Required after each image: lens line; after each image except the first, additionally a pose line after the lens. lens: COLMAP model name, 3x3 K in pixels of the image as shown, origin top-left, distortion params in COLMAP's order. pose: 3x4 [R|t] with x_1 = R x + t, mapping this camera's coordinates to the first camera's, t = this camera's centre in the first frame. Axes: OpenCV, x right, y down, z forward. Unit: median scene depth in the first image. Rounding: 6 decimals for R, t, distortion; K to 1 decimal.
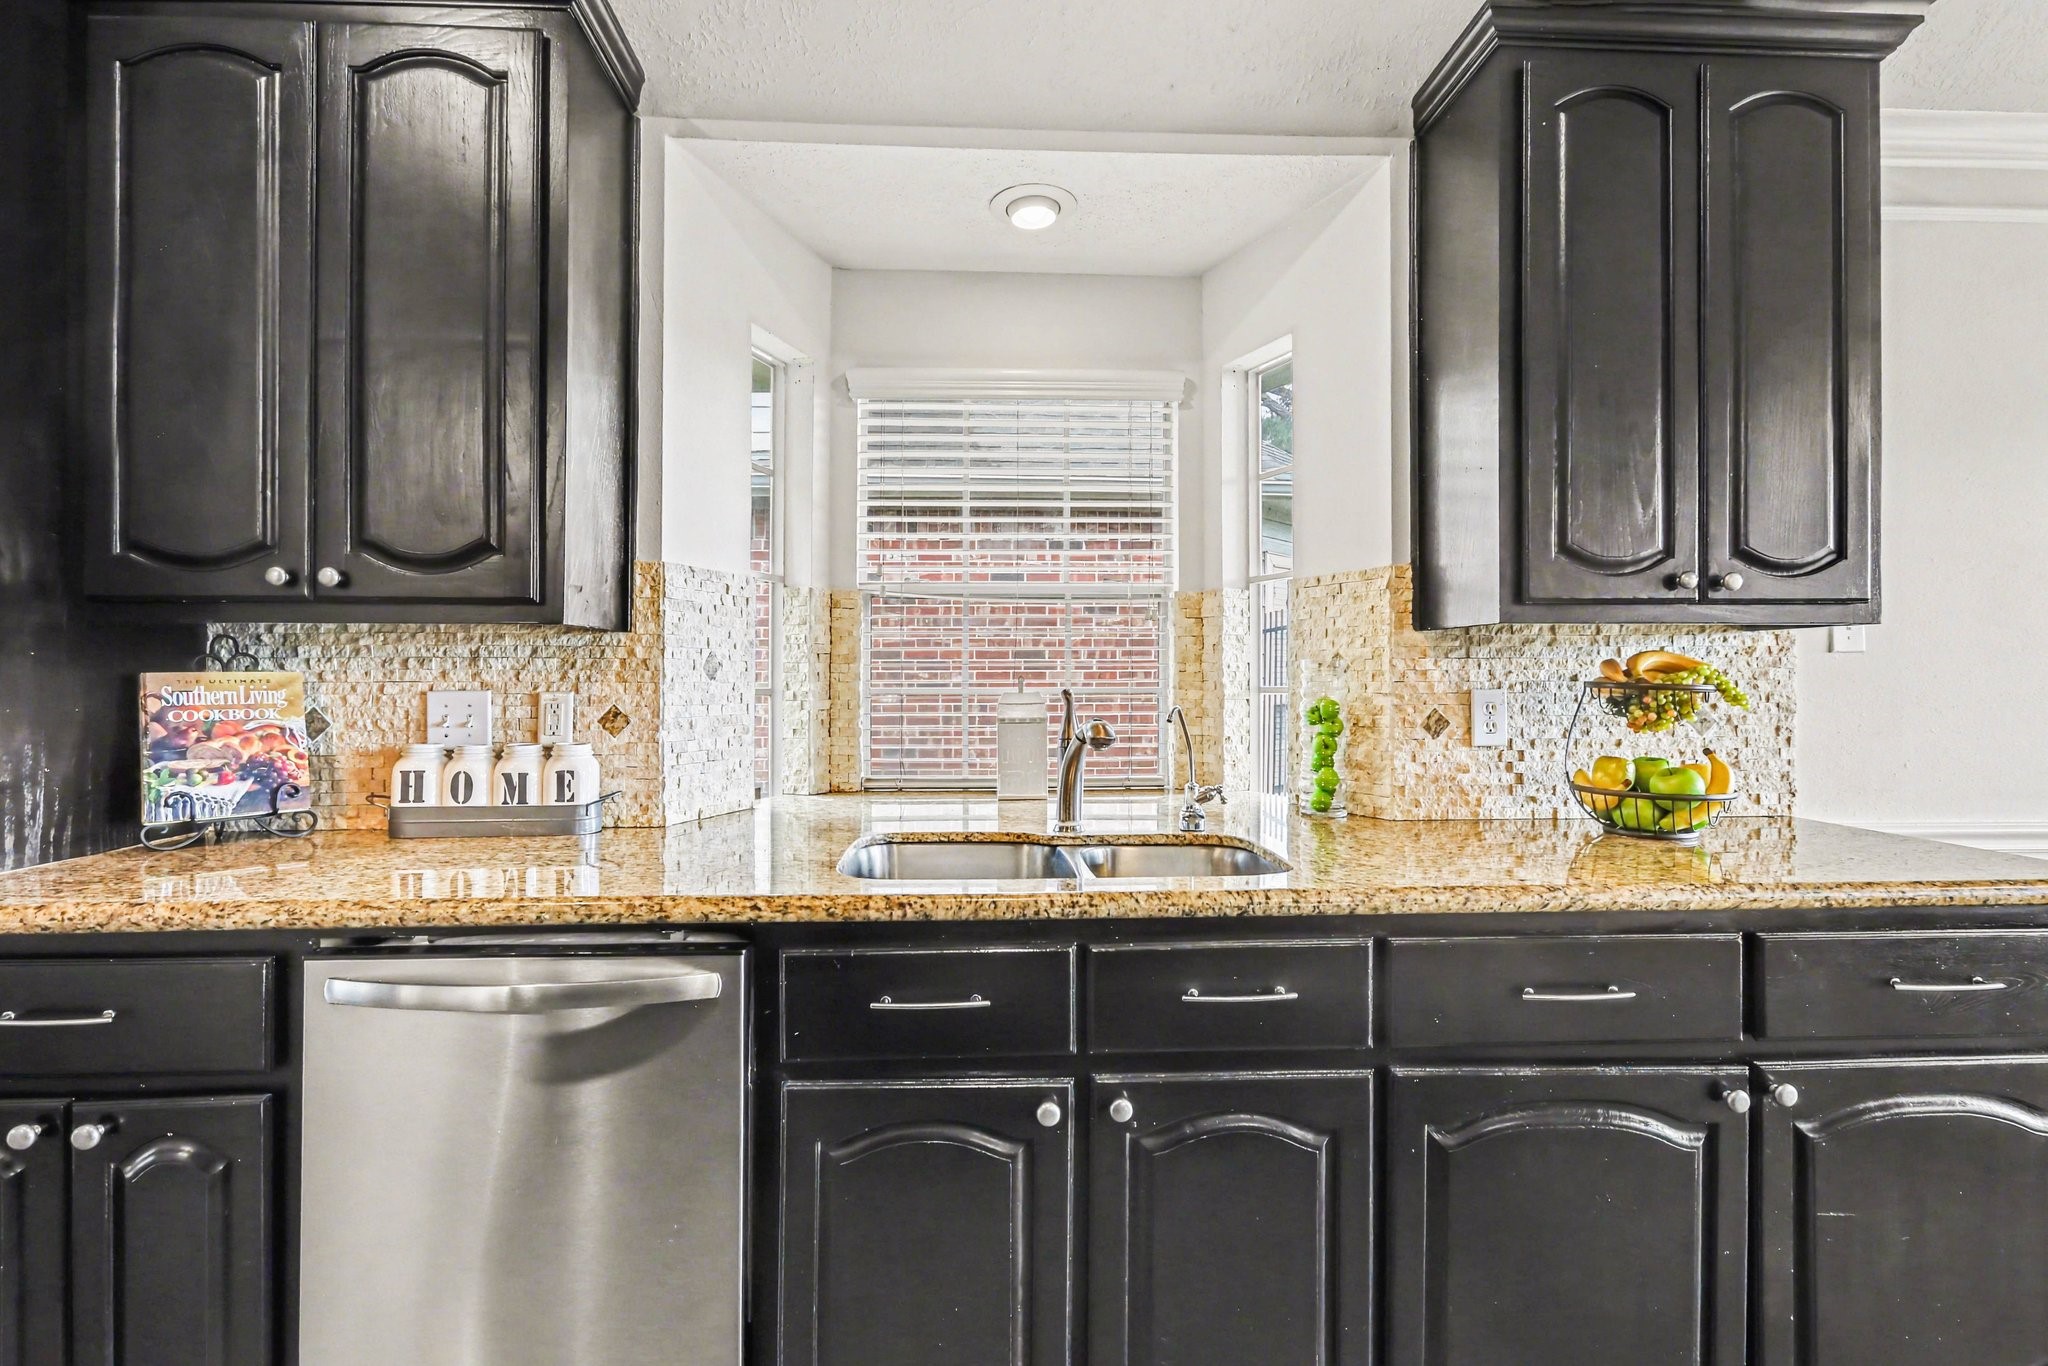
lens RADIAL K [[954.1, 0, 1021.4], [0, 954.1, 682.1], [0, 0, 1]] dist [0.002013, 0.001286]
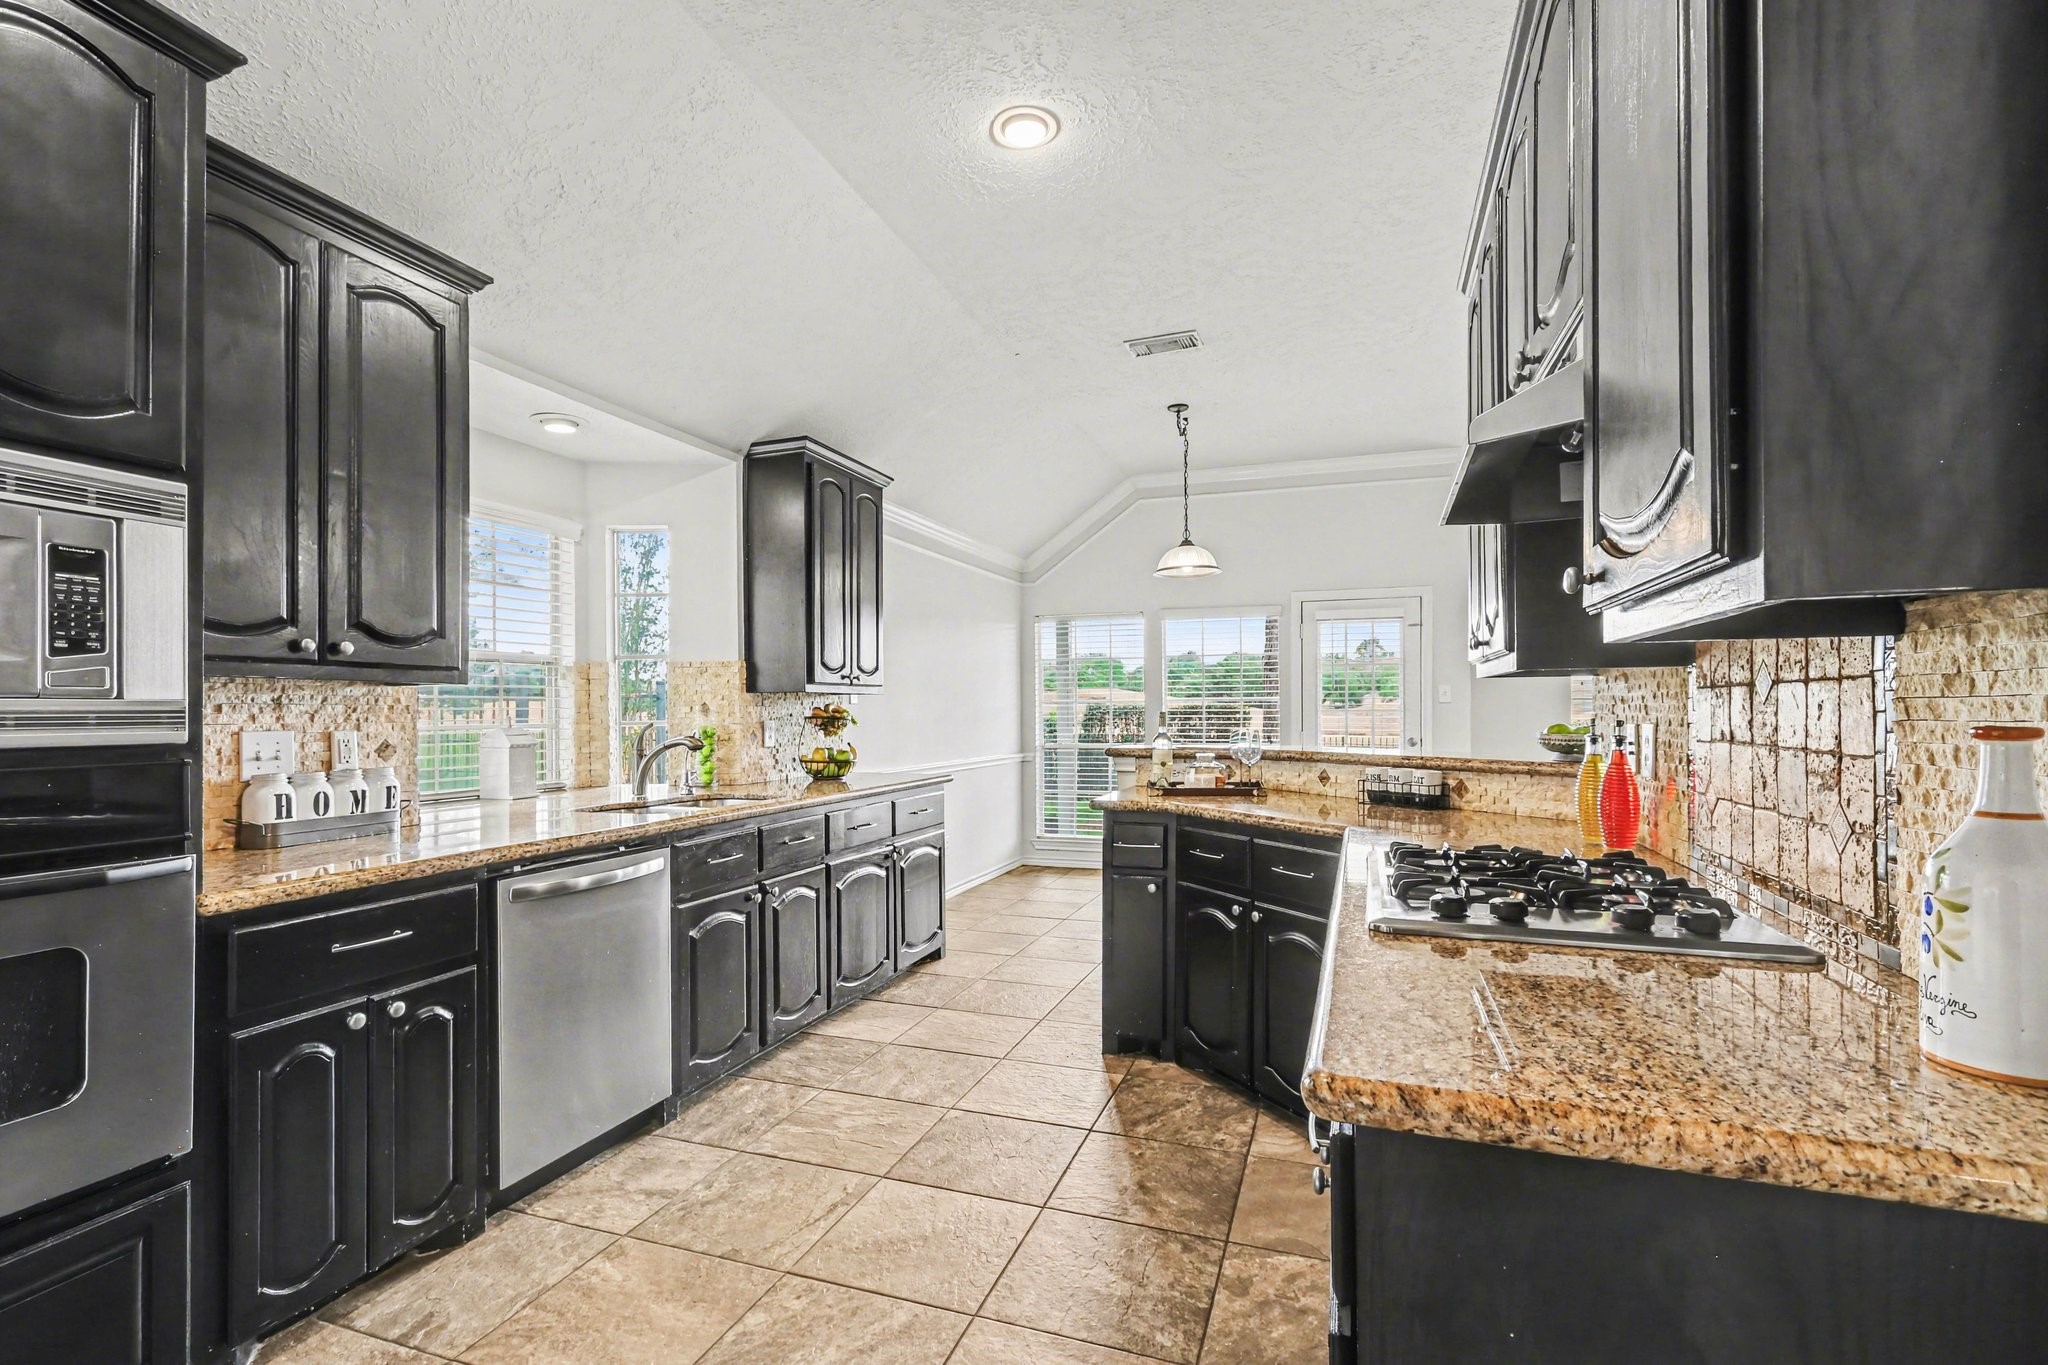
lens RADIAL K [[954.1, 0, 1018.5], [0, 954.1, 698.7], [0, 0, 1]] dist [0.002013, 0.001286]
pose [[0.384607, 0.009953, 0.923027, -1.351213], [0.009511, 0.999846, -0.014745, -0.005199], [-0.923032, 0.014450, 0.384453, -0.370860]]
